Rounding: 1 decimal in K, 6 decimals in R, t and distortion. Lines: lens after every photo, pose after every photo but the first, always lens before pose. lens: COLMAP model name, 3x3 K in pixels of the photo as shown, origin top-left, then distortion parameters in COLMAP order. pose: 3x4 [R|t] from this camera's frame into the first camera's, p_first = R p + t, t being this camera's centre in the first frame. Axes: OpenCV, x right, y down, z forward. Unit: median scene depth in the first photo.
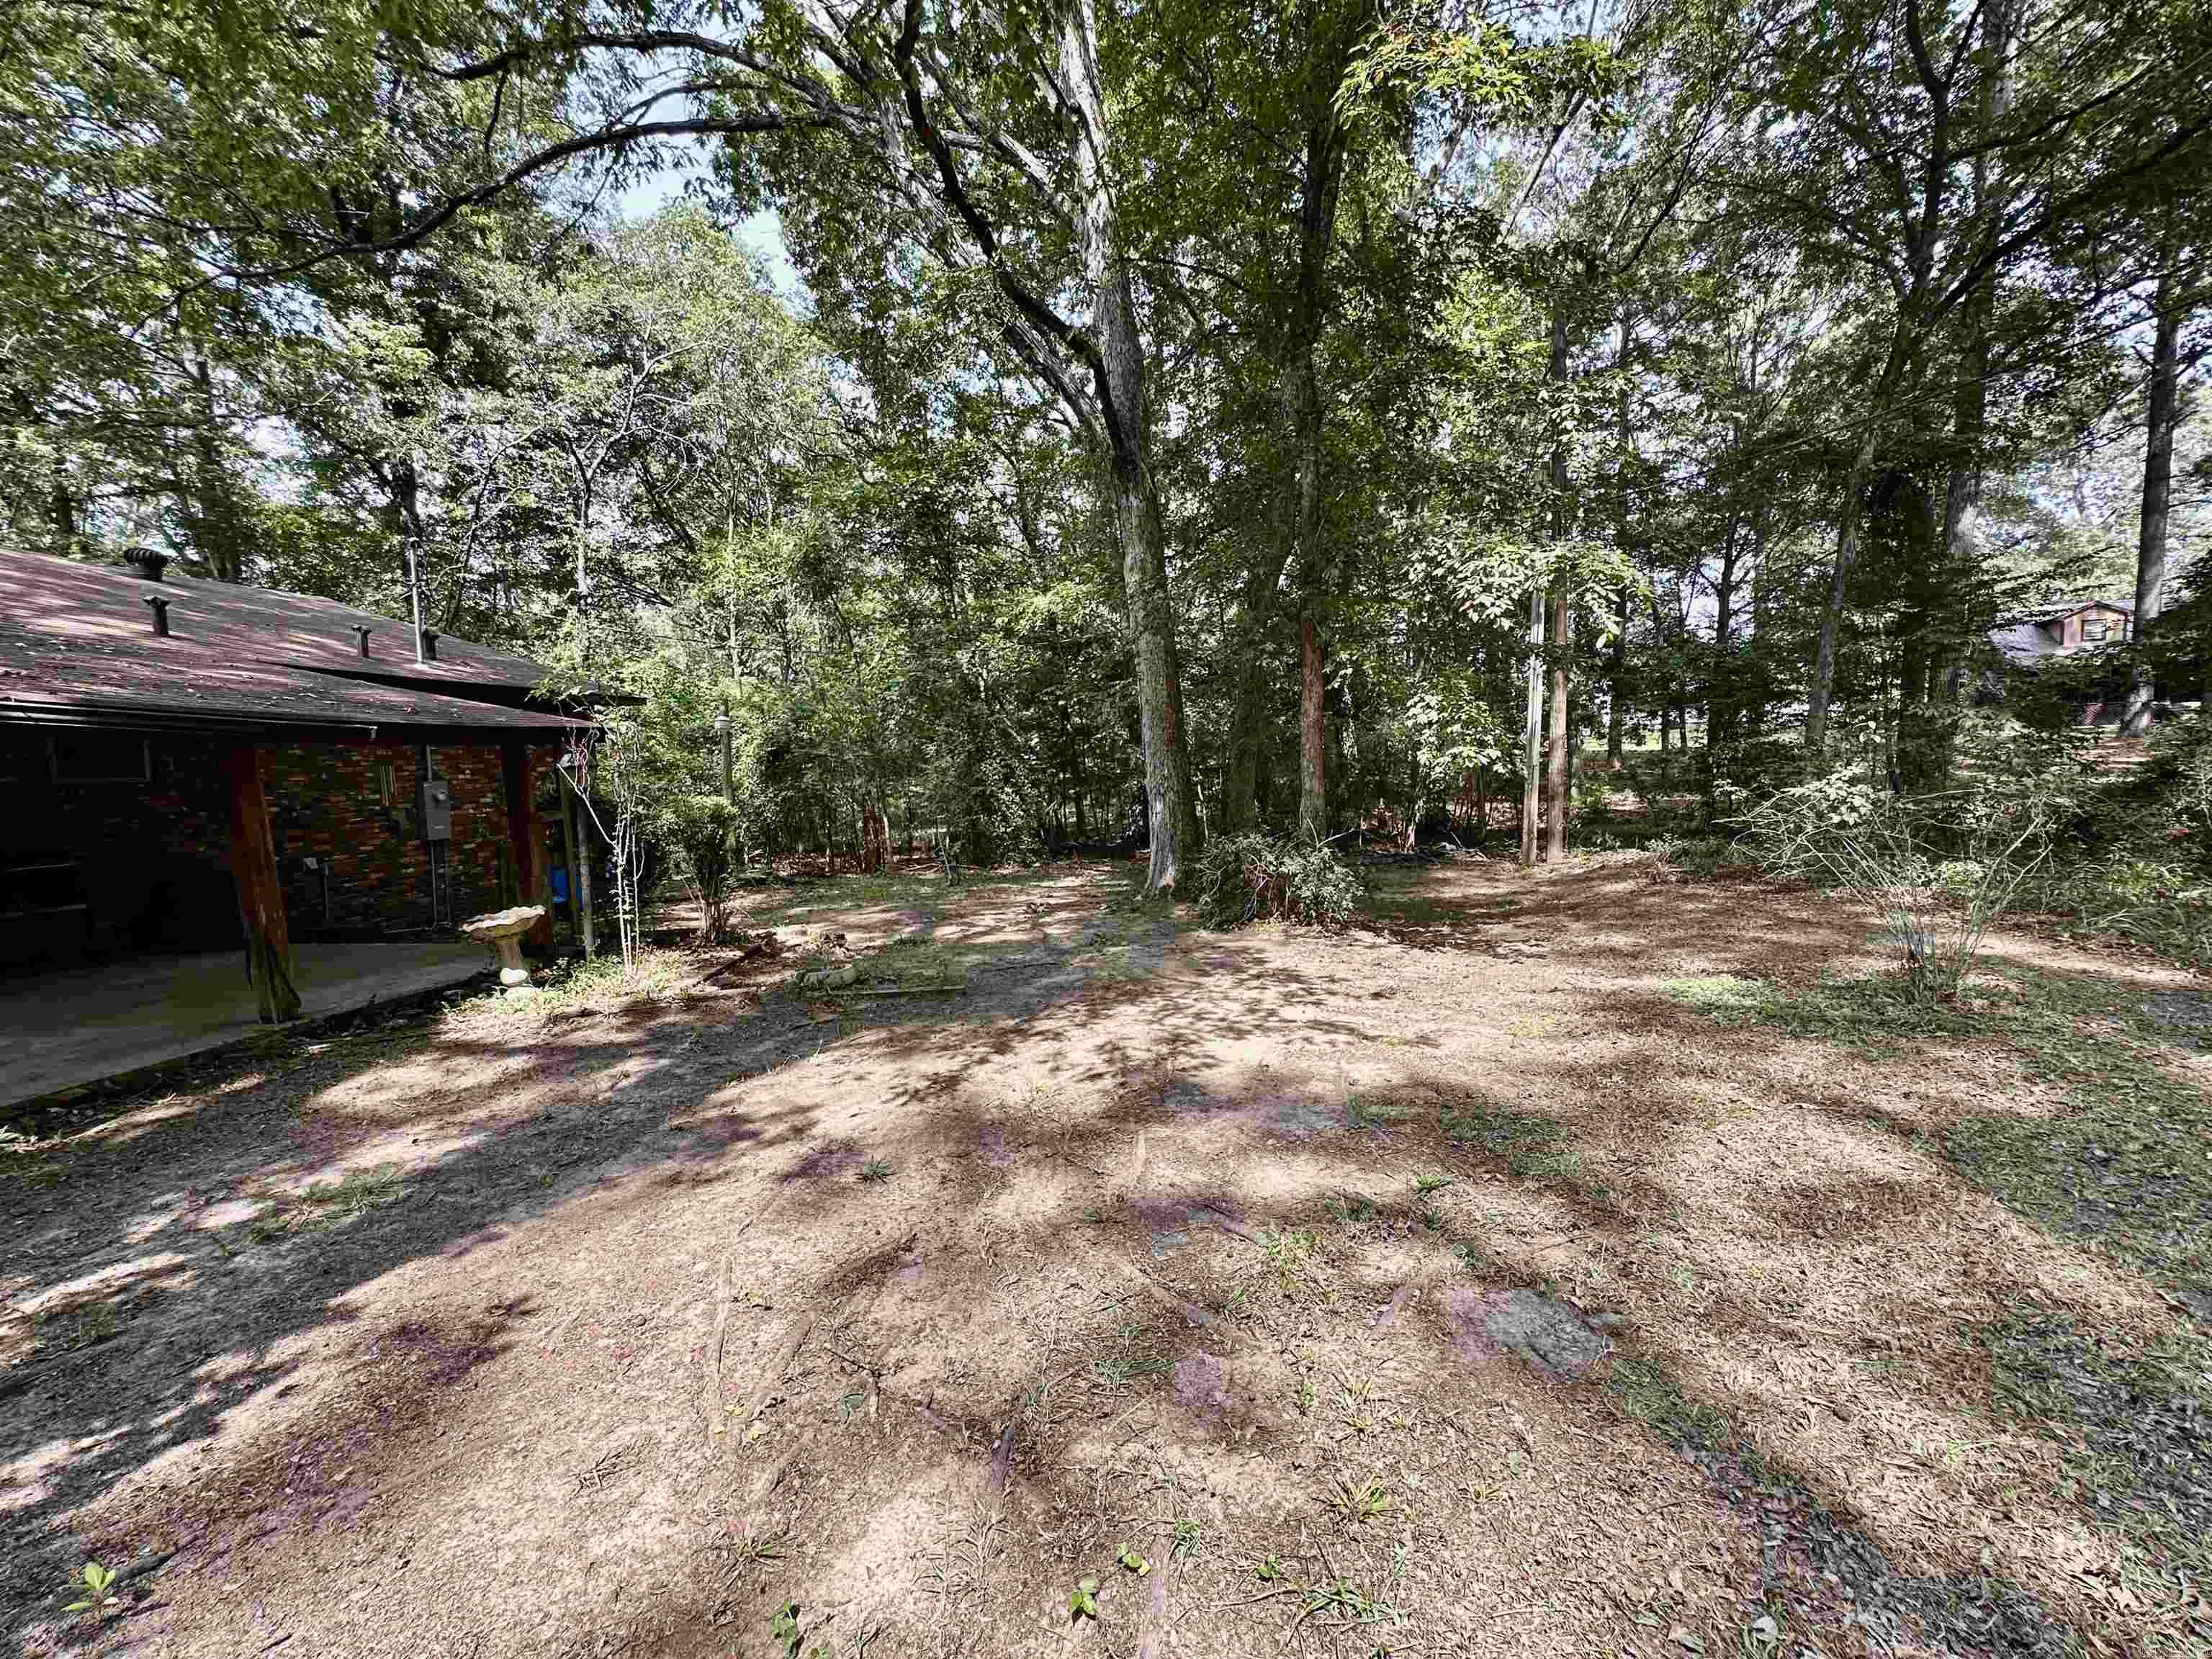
lens RADIAL K [[897.2, 0, 1103.2], [0, 897.2, 826.4], [0, 0, 1]] dist [0.006853, 0.000053]
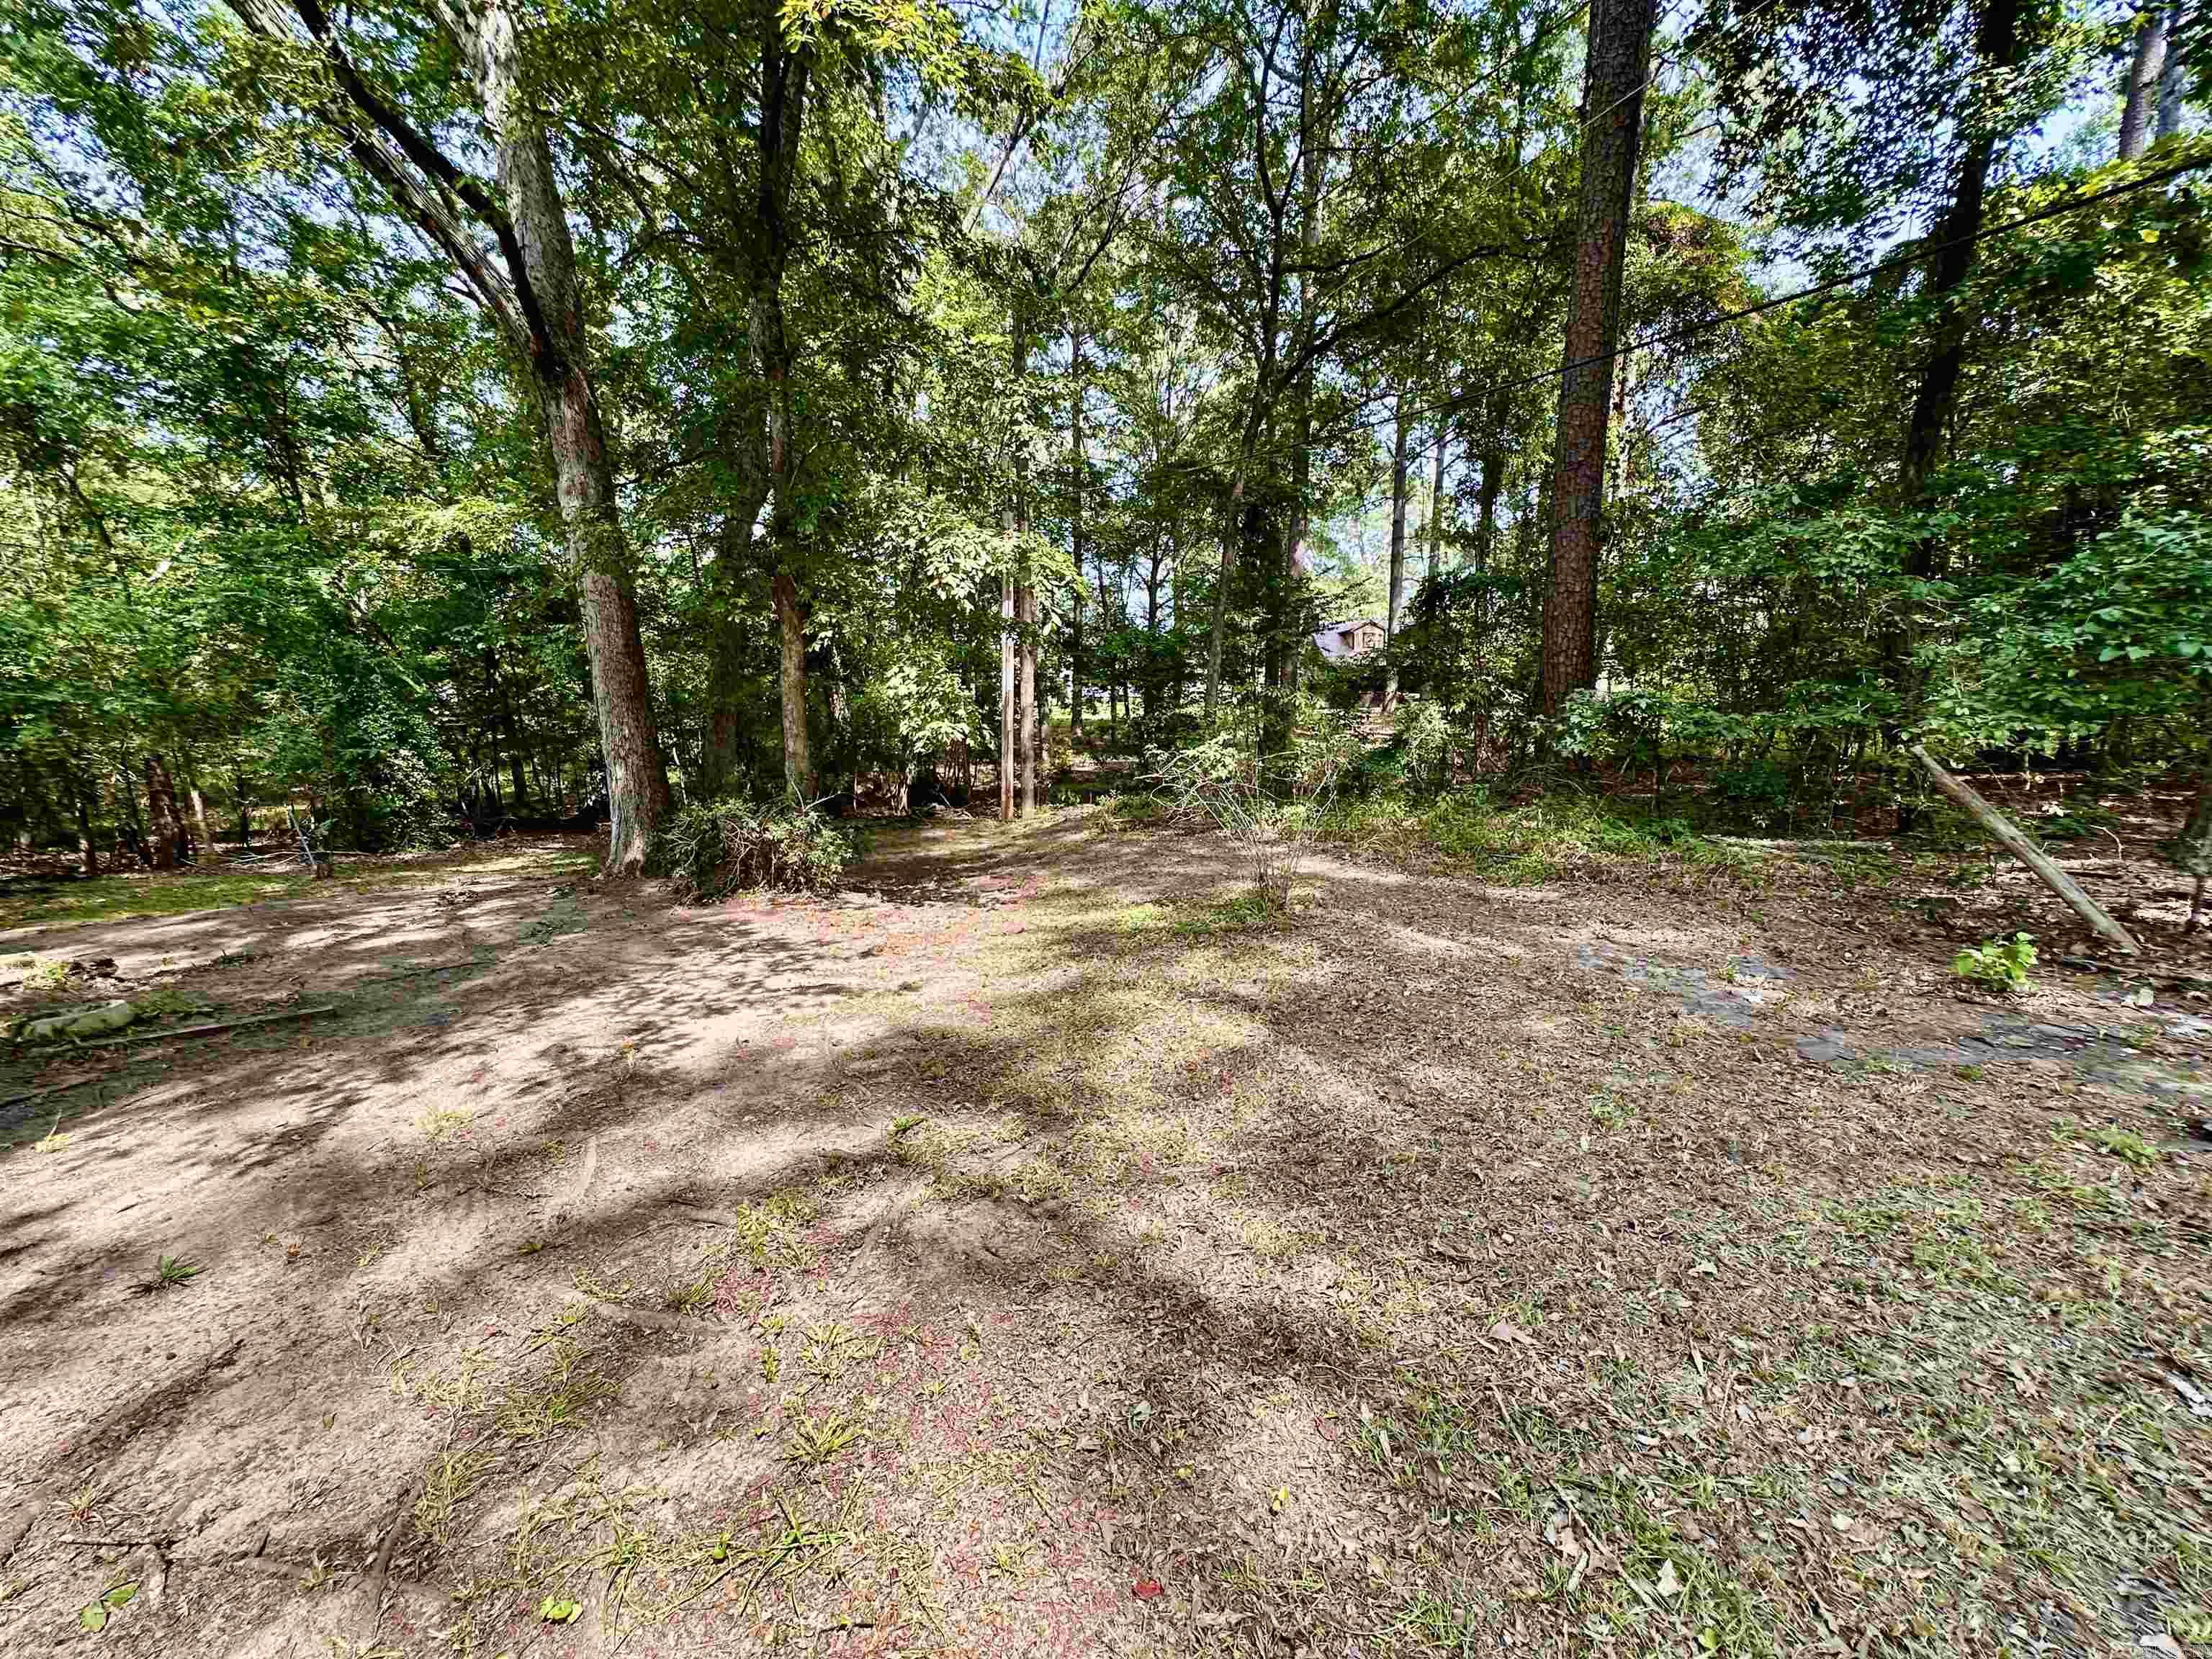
lens RADIAL K [[897.2, 0, 1108.8], [0, 897.2, 828.6], [0, 0, 1]] dist [0.006853, 0.000053]
pose [[0.853676, -0.044625, 0.518890, 0.019643], [0.022504, 0.998552, 0.048854, 0.002166], [-0.520319, -0.030028, 0.853444, -0.007264]]
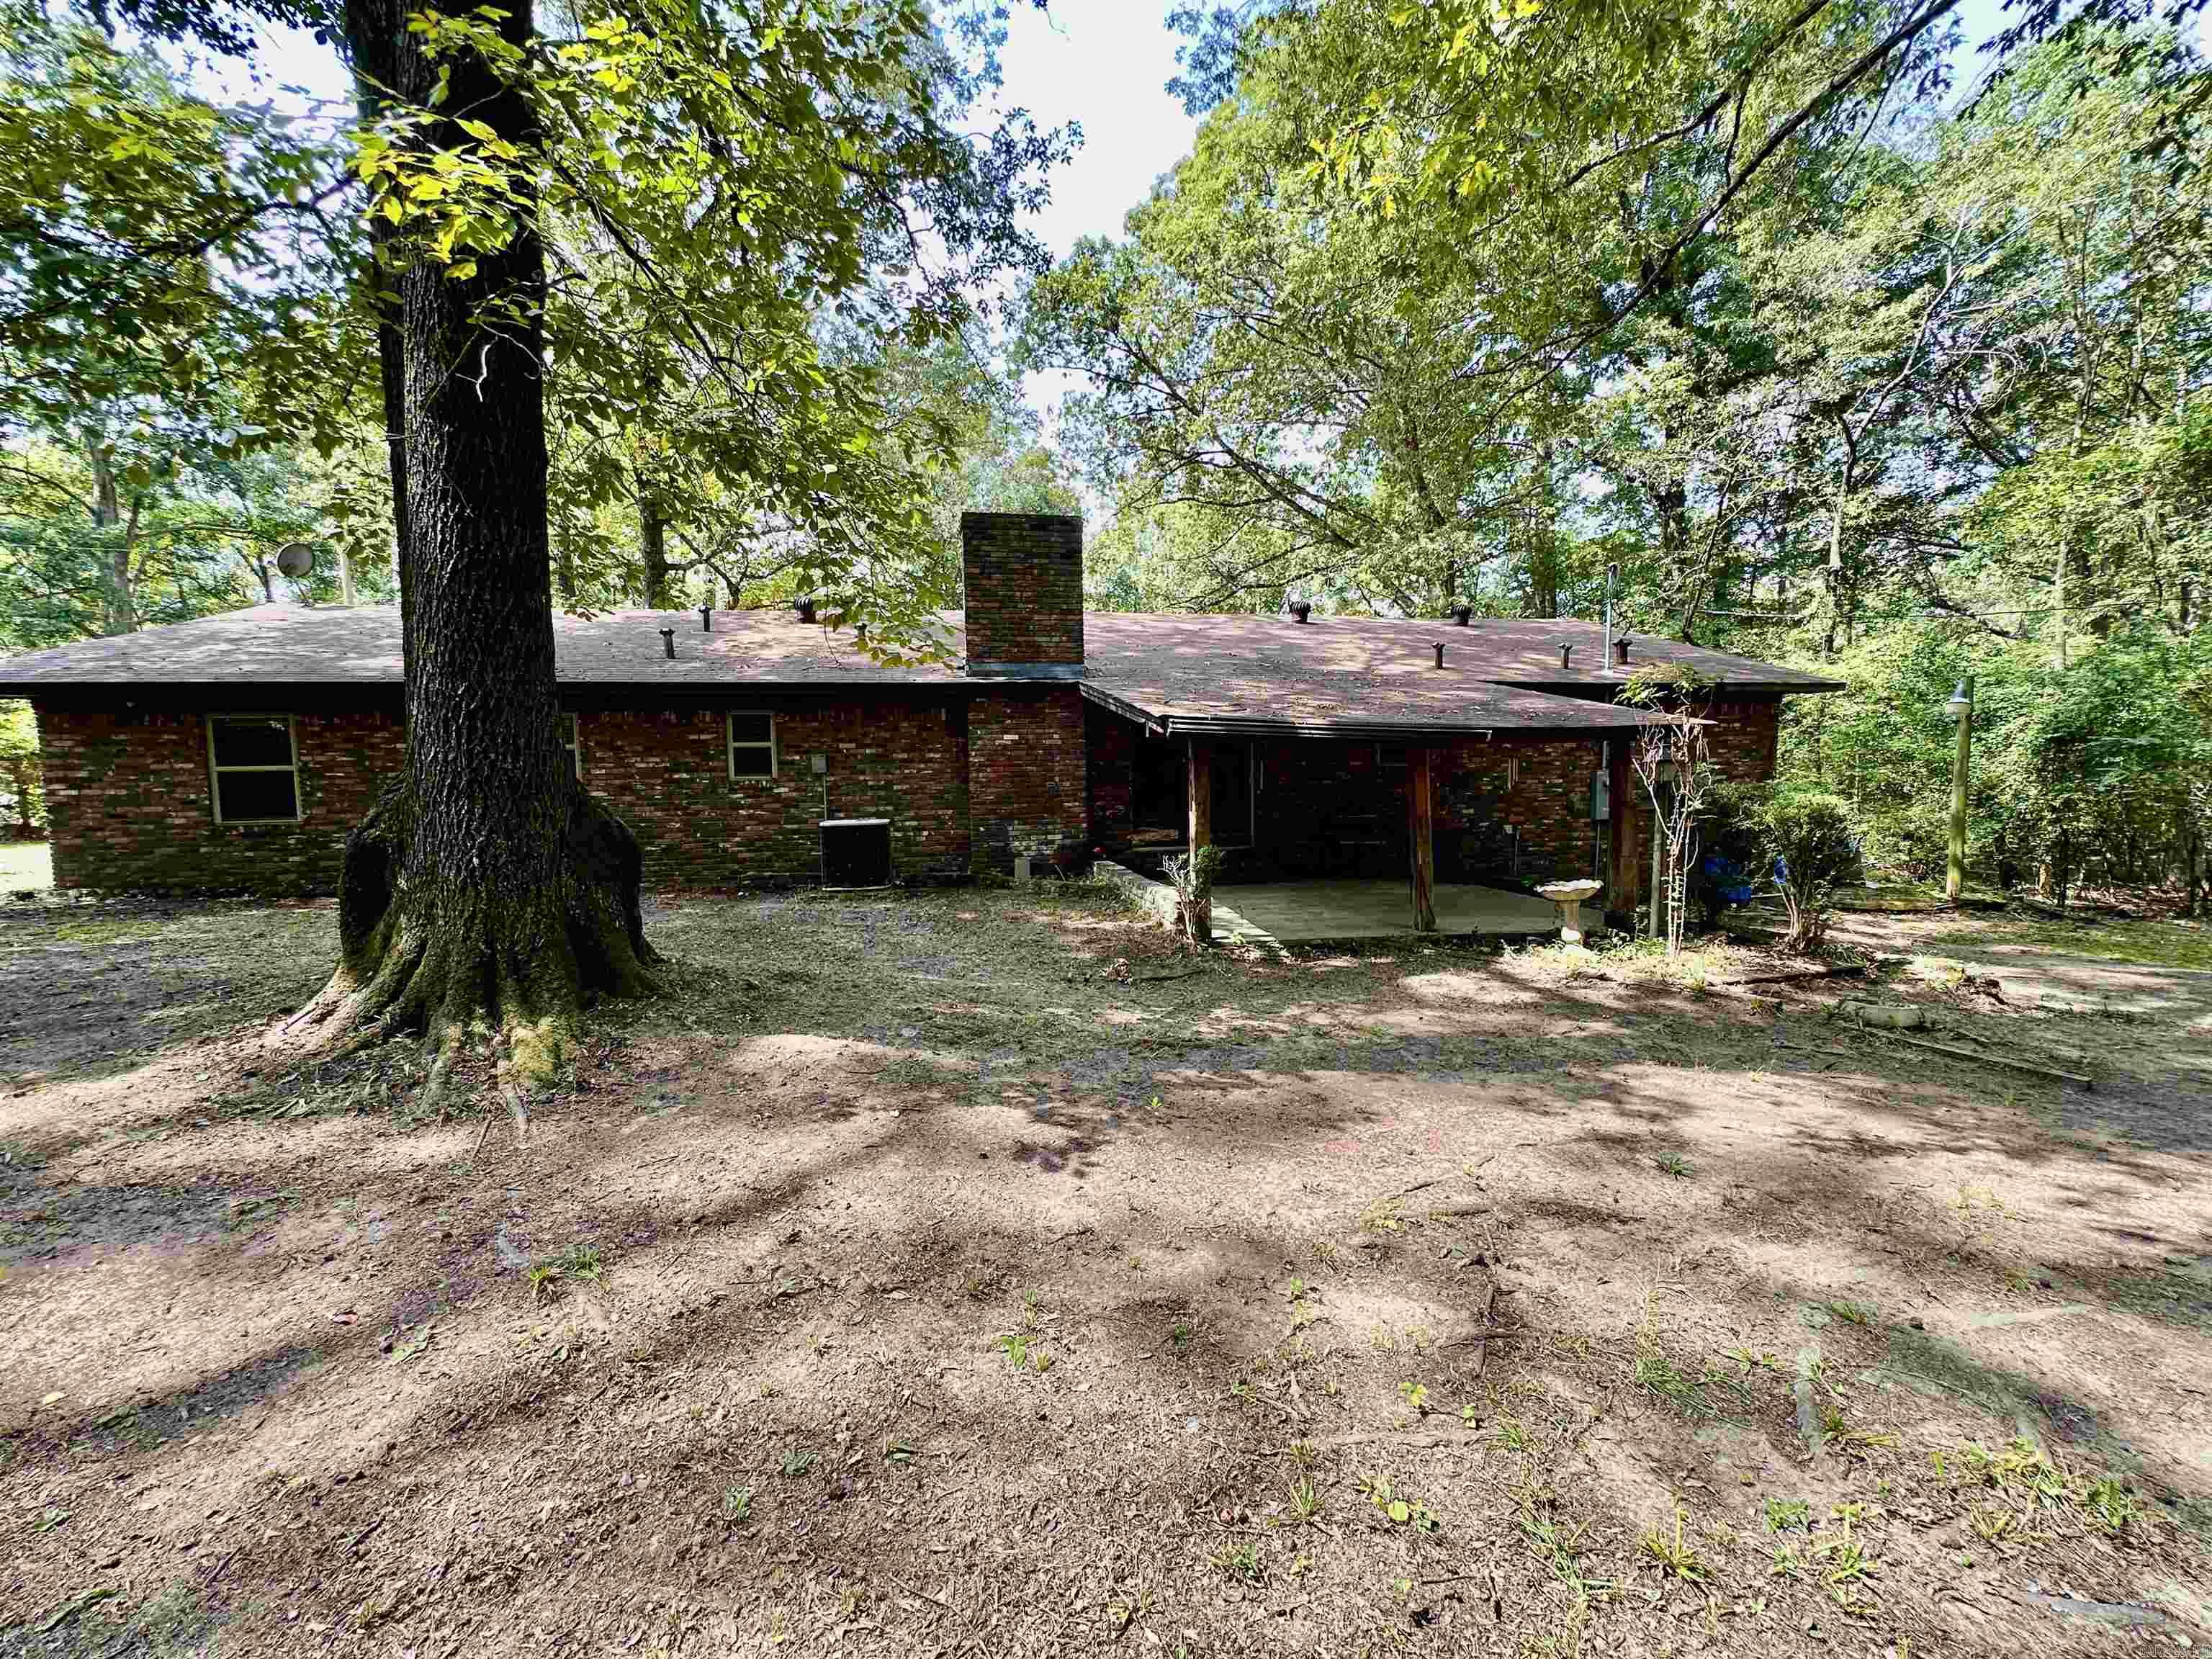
lens RADIAL K [[897.2, 0, 1097.3], [0, 897.2, 830.3], [0, 0, 1]] dist [0.006853, 0.000053]
pose [[0.304292, 0.089994, -0.948318, 0.288348], [-0.069990, 0.994949, 0.071961, -0.016028], [0.950004, 0.044476, 0.309053, 0.022727]]
